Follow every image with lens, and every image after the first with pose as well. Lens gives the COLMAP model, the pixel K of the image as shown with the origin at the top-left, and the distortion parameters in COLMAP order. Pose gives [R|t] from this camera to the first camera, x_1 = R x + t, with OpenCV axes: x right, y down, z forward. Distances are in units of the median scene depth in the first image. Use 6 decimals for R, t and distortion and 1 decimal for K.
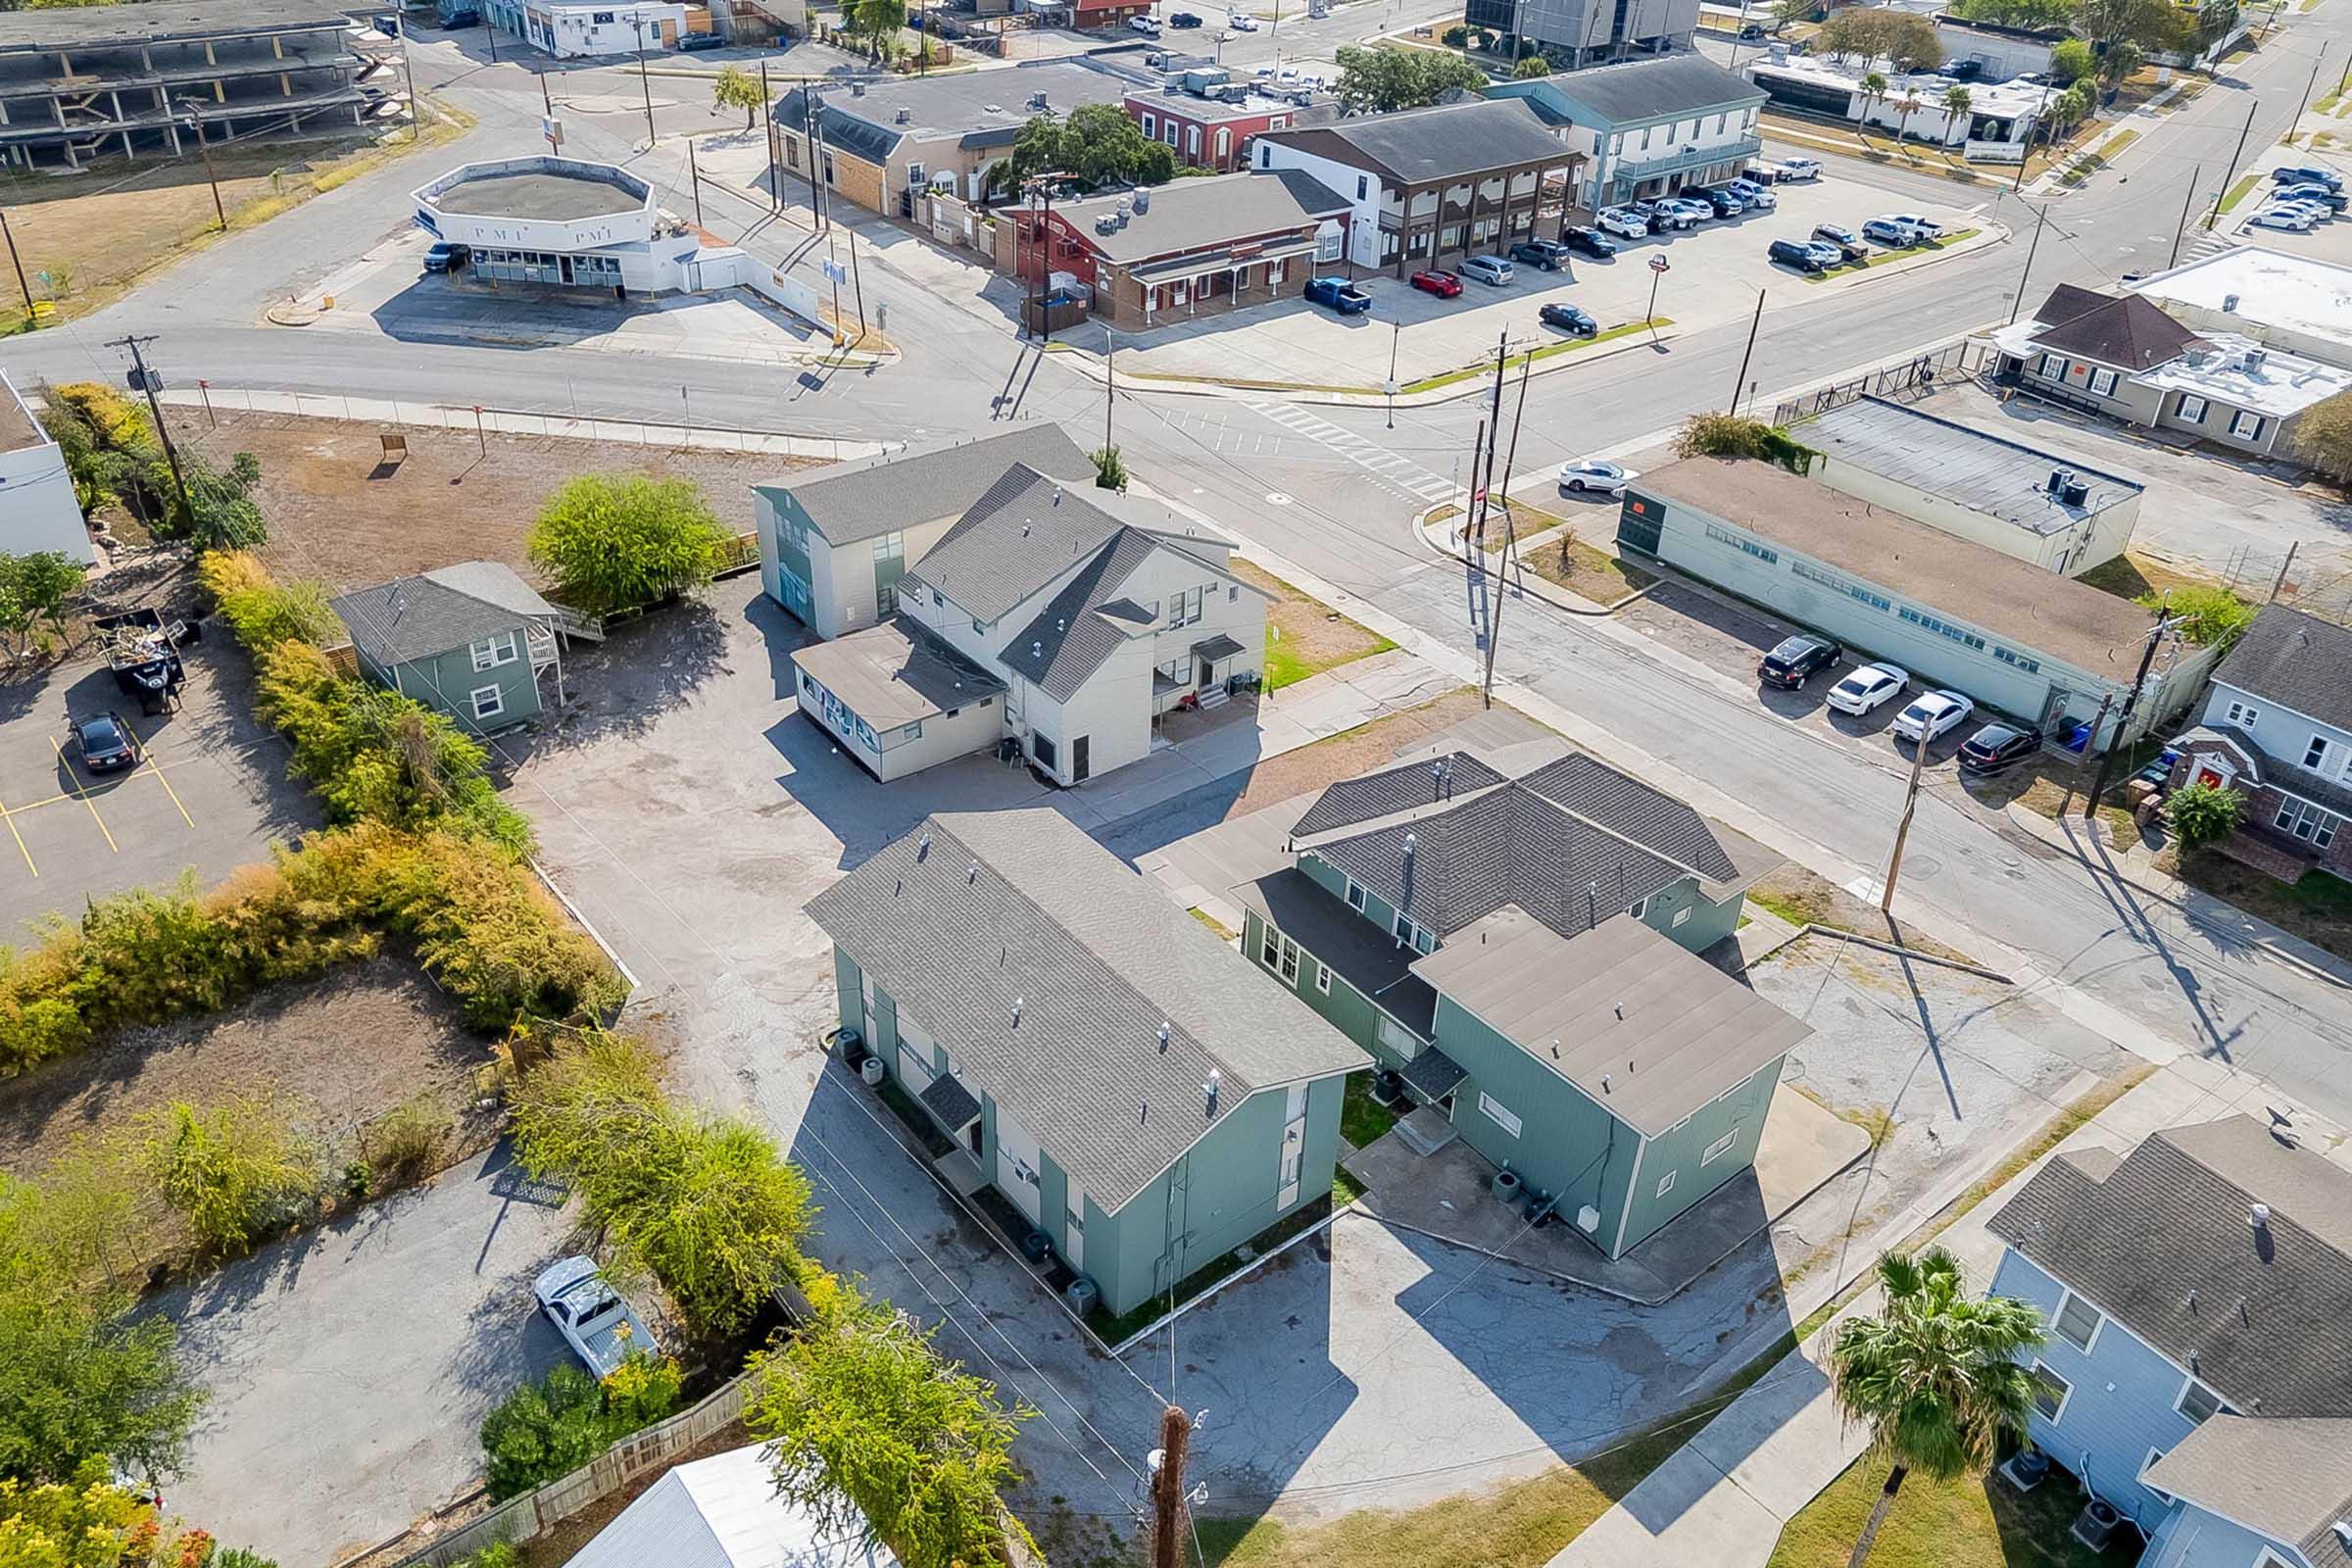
lens RADIAL K [[1749.0, 0, 1149.7], [0, 1749.0, 773.8], [0, 0, 1]] dist [0.065303, -0.066961]
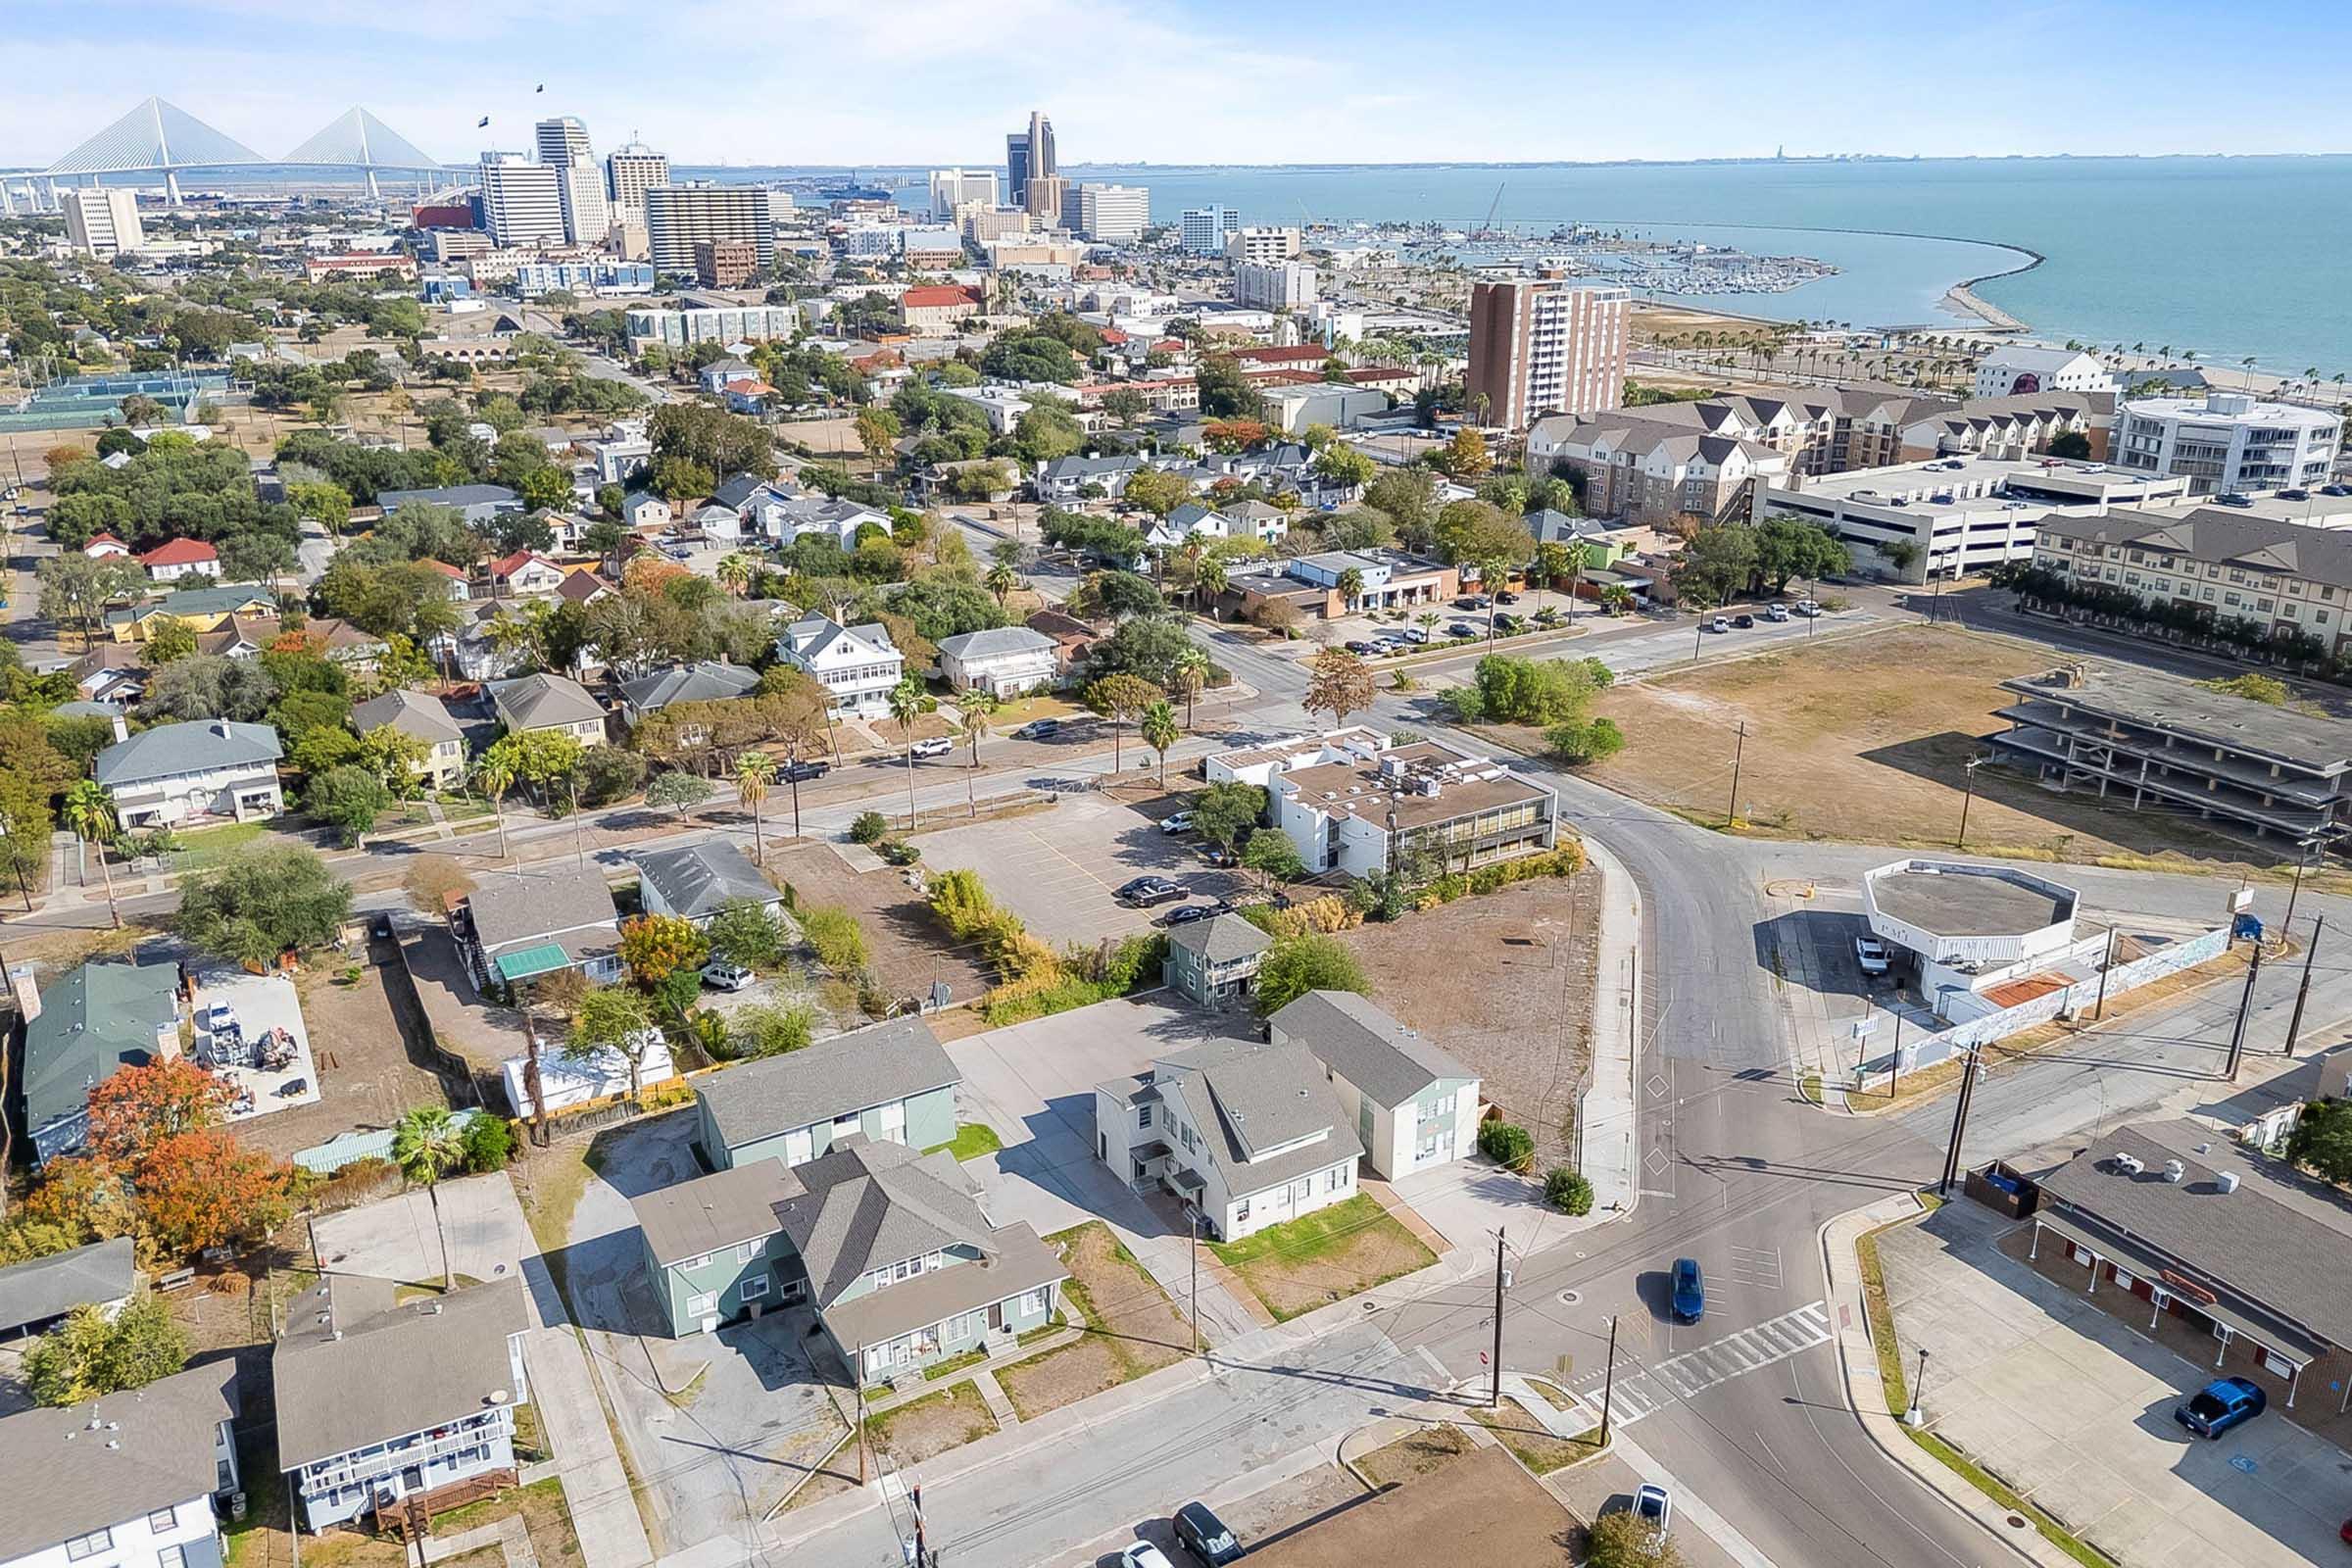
lens RADIAL K [[1676.9, 0, 1168.4], [0, 1676.9, 778.0], [0, 0, 1]] dist [0.123802, -0.168768]
pose [[-0.137291, 0.313316, -0.939673, 0.845880], [-0.532733, 0.776413, 0.336715, -0.534898], [0.835073, 0.546823, 0.060319, 0.475554]]
